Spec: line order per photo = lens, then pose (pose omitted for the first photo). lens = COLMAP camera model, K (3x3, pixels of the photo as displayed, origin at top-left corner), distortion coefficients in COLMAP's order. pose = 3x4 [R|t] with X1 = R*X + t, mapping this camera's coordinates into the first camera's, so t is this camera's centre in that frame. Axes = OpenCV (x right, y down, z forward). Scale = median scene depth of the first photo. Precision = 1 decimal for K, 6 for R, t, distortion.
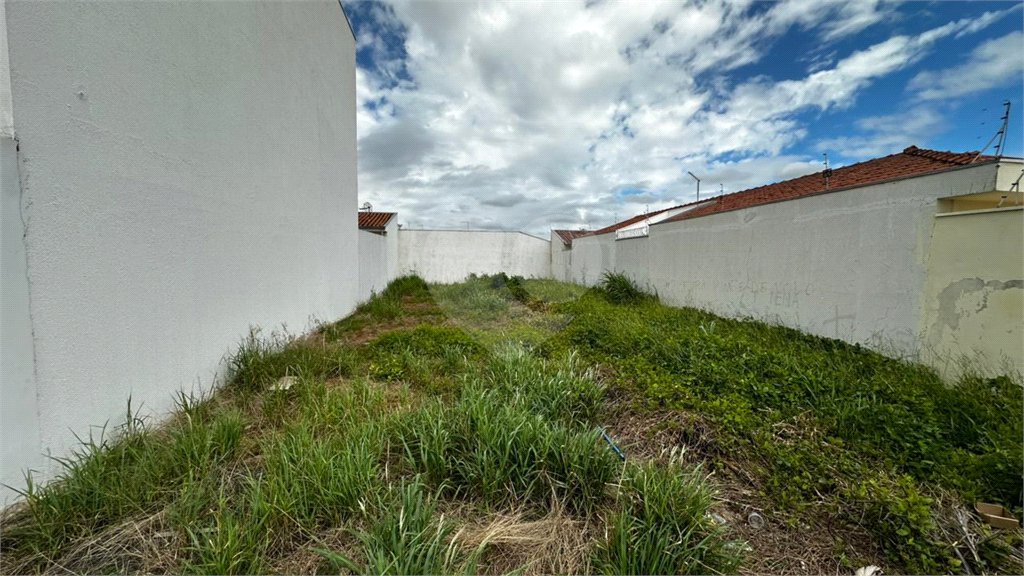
lens RADIAL K [[407.7, 0, 515.6], [0, 407.7, 306.2], [0, 0, 1]] dist [0.003540, 0.000054]
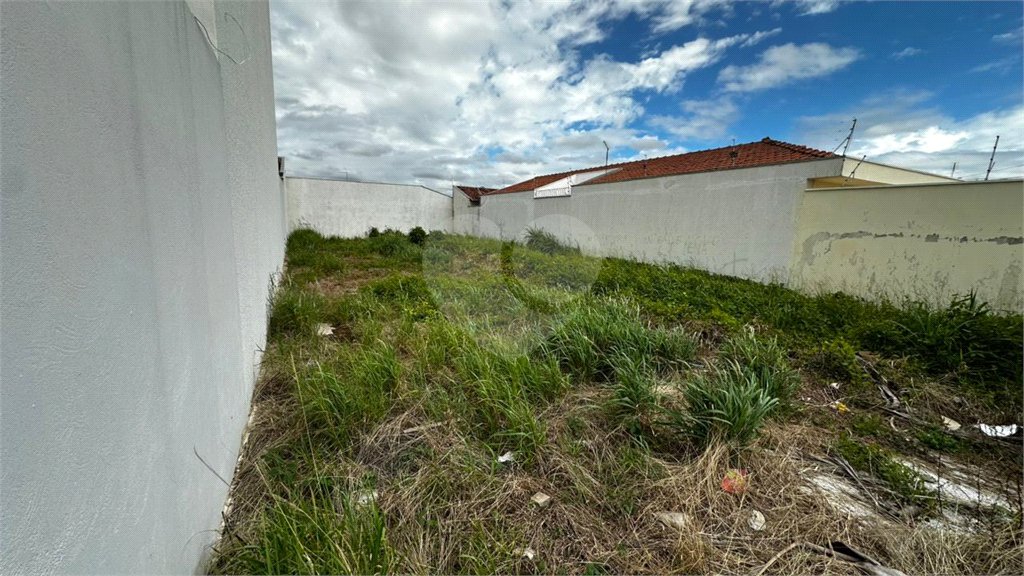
lens RADIAL K [[407.7, 0, 513.9], [0, 407.7, 288.8], [0, 0, 1]] dist [0.003540, 0.000054]
pose [[0.944951, -0.031164, 0.325723, -0.110785], [0.011549, 0.998011, 0.061980, 0.008411], [-0.327007, -0.054806, 0.943431, -0.024631]]
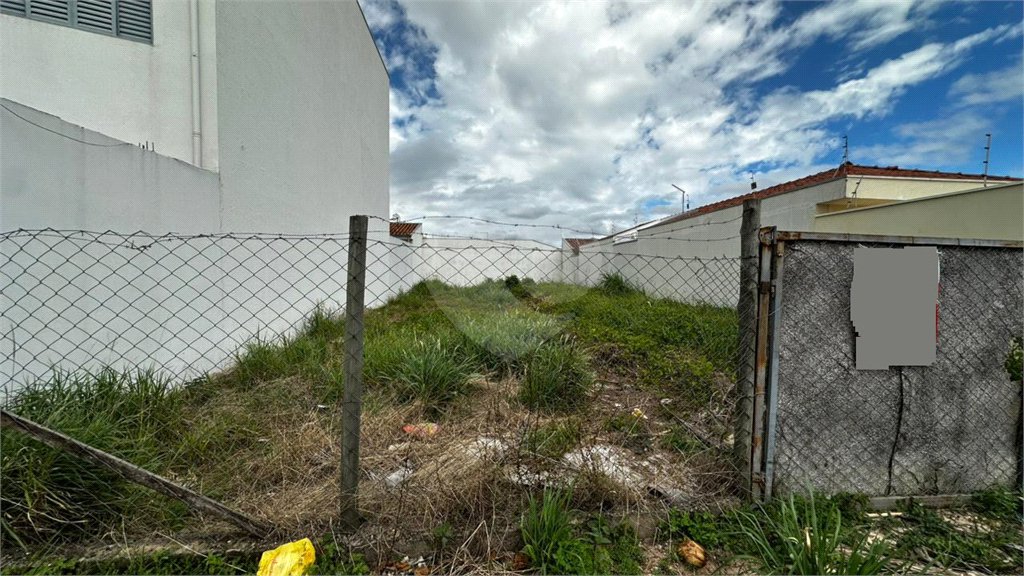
lens RADIAL K [[409.2, 0, 516.0], [0, 409.2, 307.6], [0, 0, 1]] dist [-0.003909, 0.001637]
pose [[0.998228, 0.007477, -0.059041, 0.029494], [-0.009045, 0.999612, -0.026330, 0.027003], [0.058821, 0.026817, 0.997908, -0.086015]]
